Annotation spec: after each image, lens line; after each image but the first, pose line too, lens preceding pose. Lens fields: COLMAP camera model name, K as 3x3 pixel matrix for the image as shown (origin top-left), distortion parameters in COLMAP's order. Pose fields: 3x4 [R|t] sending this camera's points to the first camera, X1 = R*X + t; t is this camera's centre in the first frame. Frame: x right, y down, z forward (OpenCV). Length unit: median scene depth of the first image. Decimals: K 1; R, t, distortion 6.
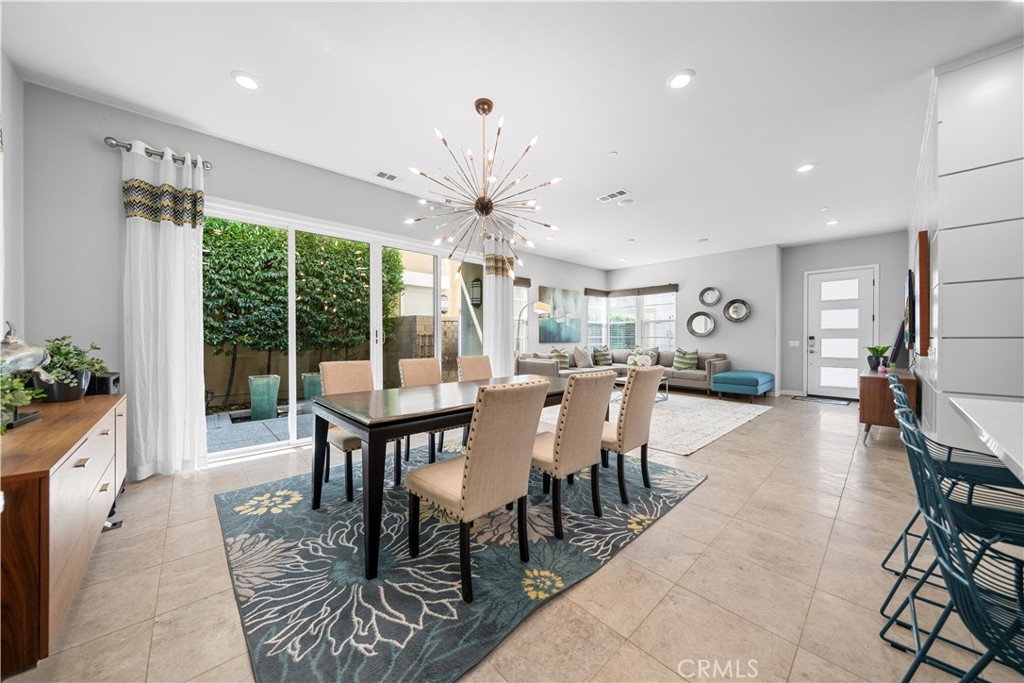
lens RADIAL K [[347.8, 0, 507.8], [0, 347.8, 340.7], [0, 0, 1]] dist [-0.007207, -0.000089]
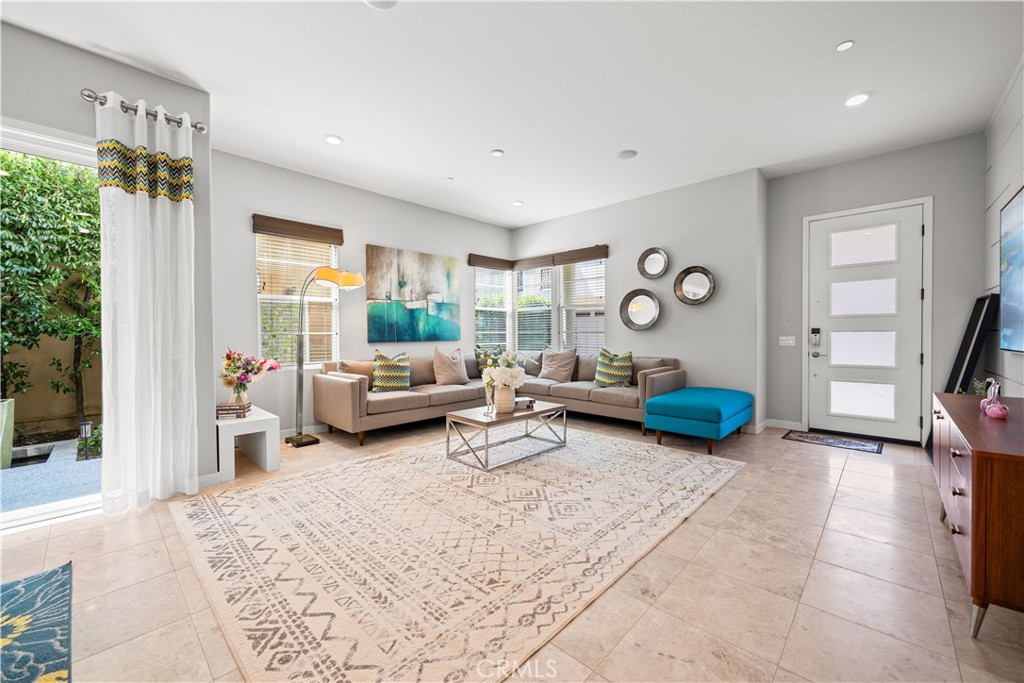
lens RADIAL K [[398.2, 0, 507.0], [0, 398.2, 340.8], [0, 0, 1]] dist [-0.005322, 0.000047]
pose [[0.997728, -0.008747, 0.066795, 0.351283], [0.008134, 0.999922, 0.009451, -0.002085], [-0.066873, -0.008886, 0.997722, 0.409748]]
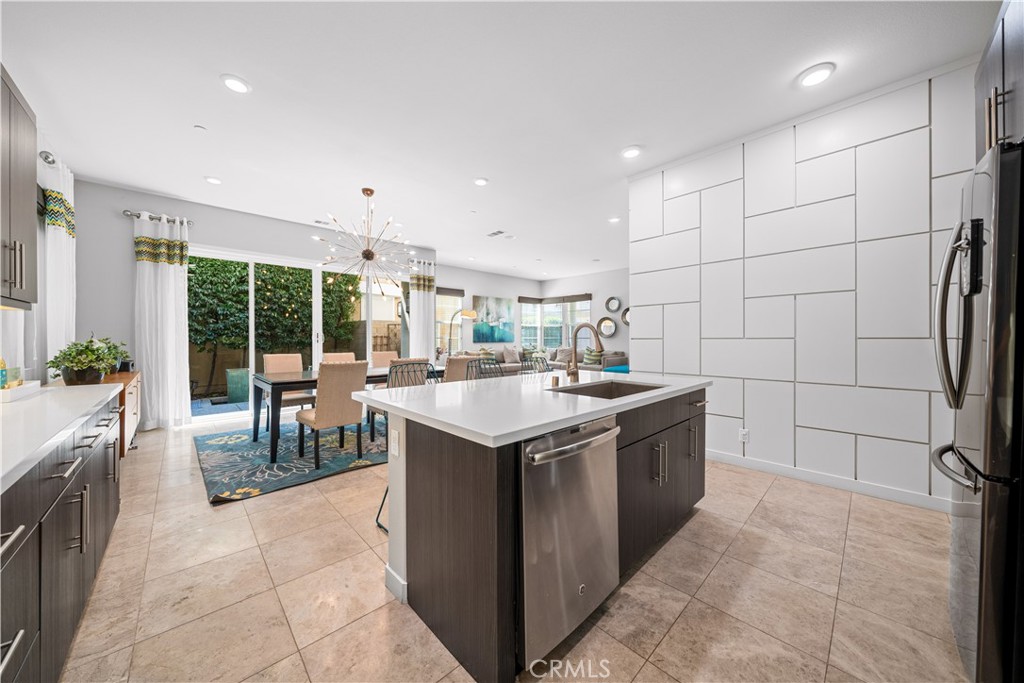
lens RADIAL K [[347.8, 0, 508.6], [0, 347.8, 340.2], [0, 0, 1]] dist [-0.007207, -0.000089]
pose [[0.999816, 0.000020, 0.019172, 0.240898], [0.000039, 0.999995, -0.003120, 0.001594], [-0.019172, 0.003120, 0.999811, -0.261717]]
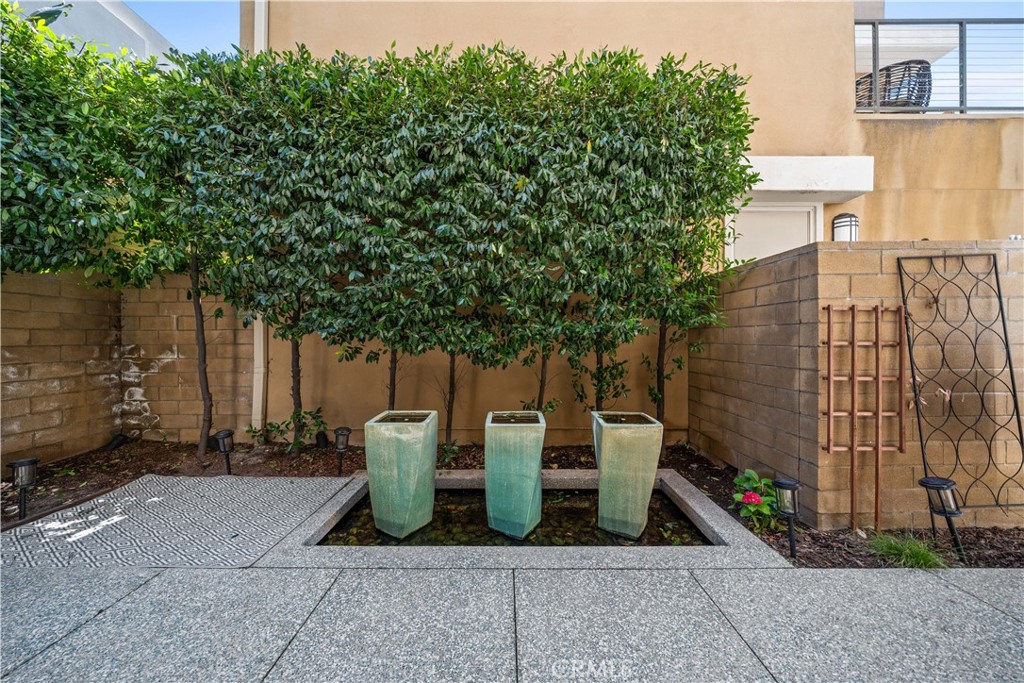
lens RADIAL K [[347.8, 0, 510.4], [0, 347.8, 339.4], [0, 0, 1]] dist [-0.007207, -0.000089]
pose [[0.737277, 0.000533, -0.675590, -0.313619], [0.000246, 0.999999, 0.001057, 0.010121], [0.675590, -0.000946, 0.737277, 0.749582]]
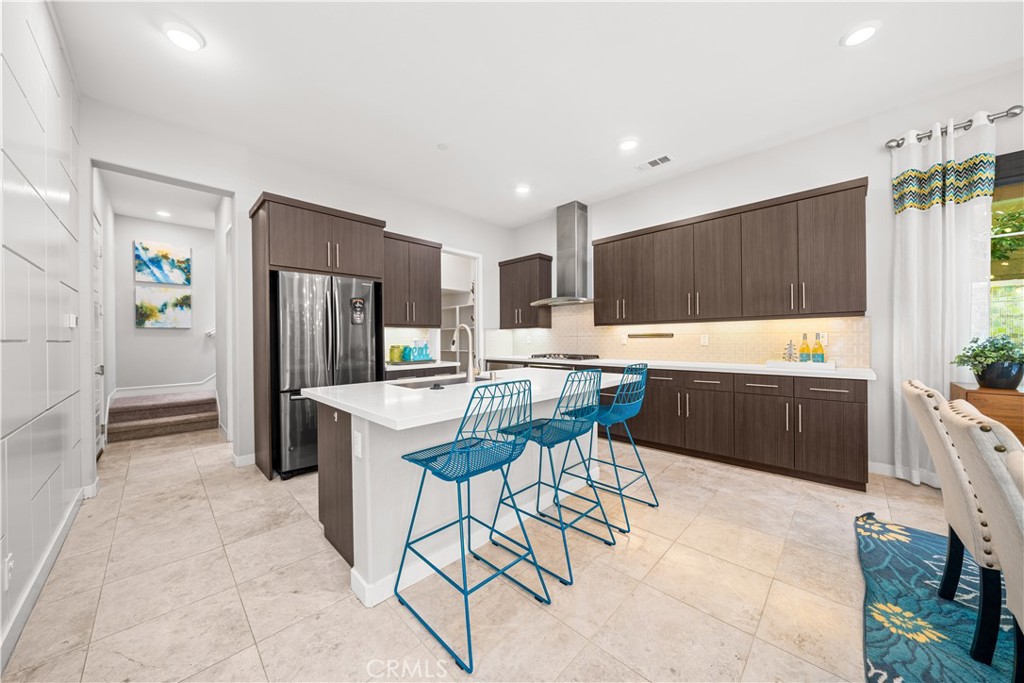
lens RADIAL K [[347.8, 0, 508.3], [0, 347.8, 340.8], [0, 0, 1]] dist [-0.007207, -0.000089]
pose [[-0.998619, 0.009226, -0.051729, 0.297037], [0.008671, 0.999903, 0.010931, -0.002626], [0.051825, 0.010467, -0.998601, 0.478631]]
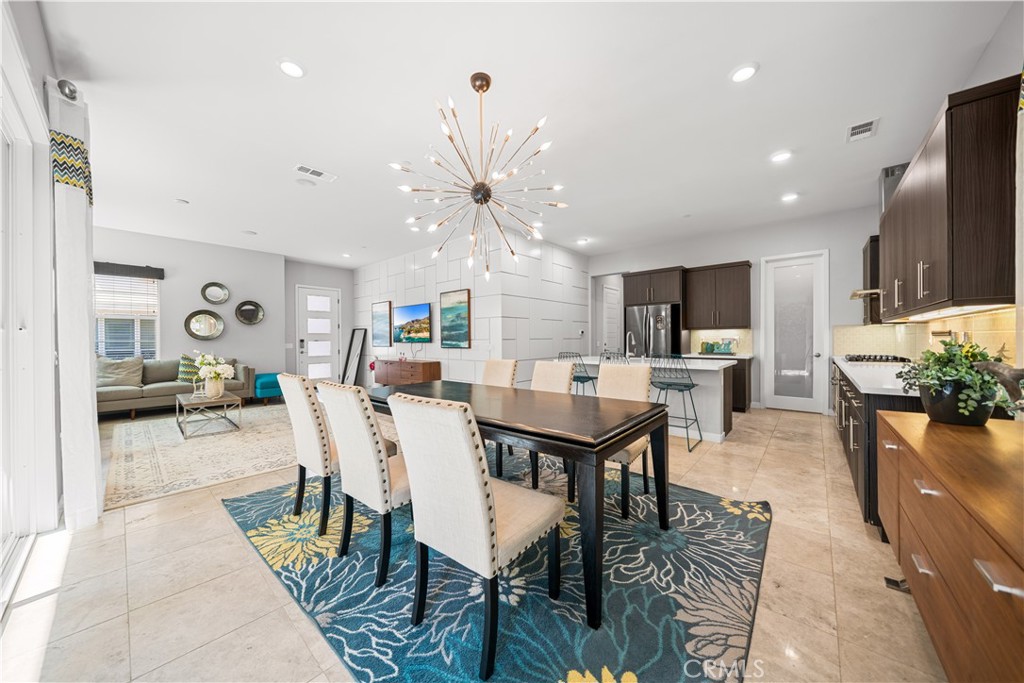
lens RADIAL K [[347.8, 0, 509.5], [0, 347.8, 341.4], [0, 0, 1]] dist [-0.007207, -0.000089]
pose [[-0.109201, -0.006280, 0.994000, -0.433717], [0.014924, 0.999857, 0.007957, -0.004860], [-0.993908, 0.015704, -0.109091, 0.462367]]
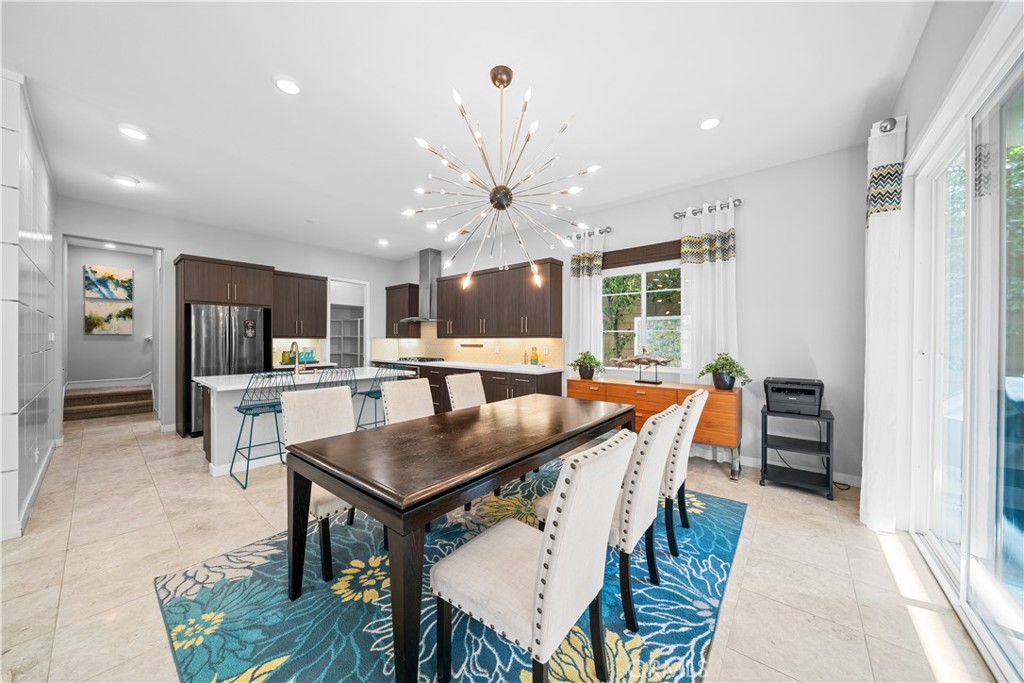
lens RADIAL K [[347.8, 0, 508.8], [0, 347.8, 341.2], [0, 0, 1]] dist [-0.007207, -0.000089]
pose [[-0.991160, -0.002500, -0.132652, 0.008506], [-0.003852, 0.999943, 0.009937, -0.026148], [0.132619, 0.010360, -0.991113, 0.812506]]
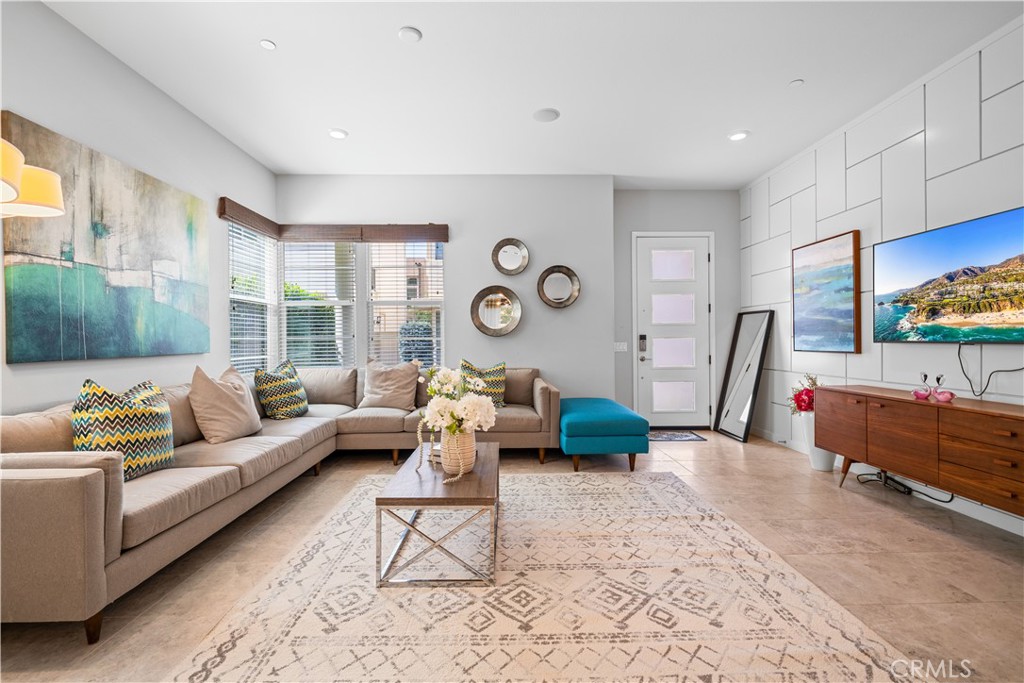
lens RADIAL K [[444.6, 0, 506.4], [0, 444.6, 343.2], [0, 0, 1]] dist [-0.002385, 0.000470]
pose [[0.659548, -0.013361, 0.751544, 0.111386], [0.014165, 0.999885, 0.005345, -0.005700], [-0.751529, 0.007120, 0.659662, 0.719056]]
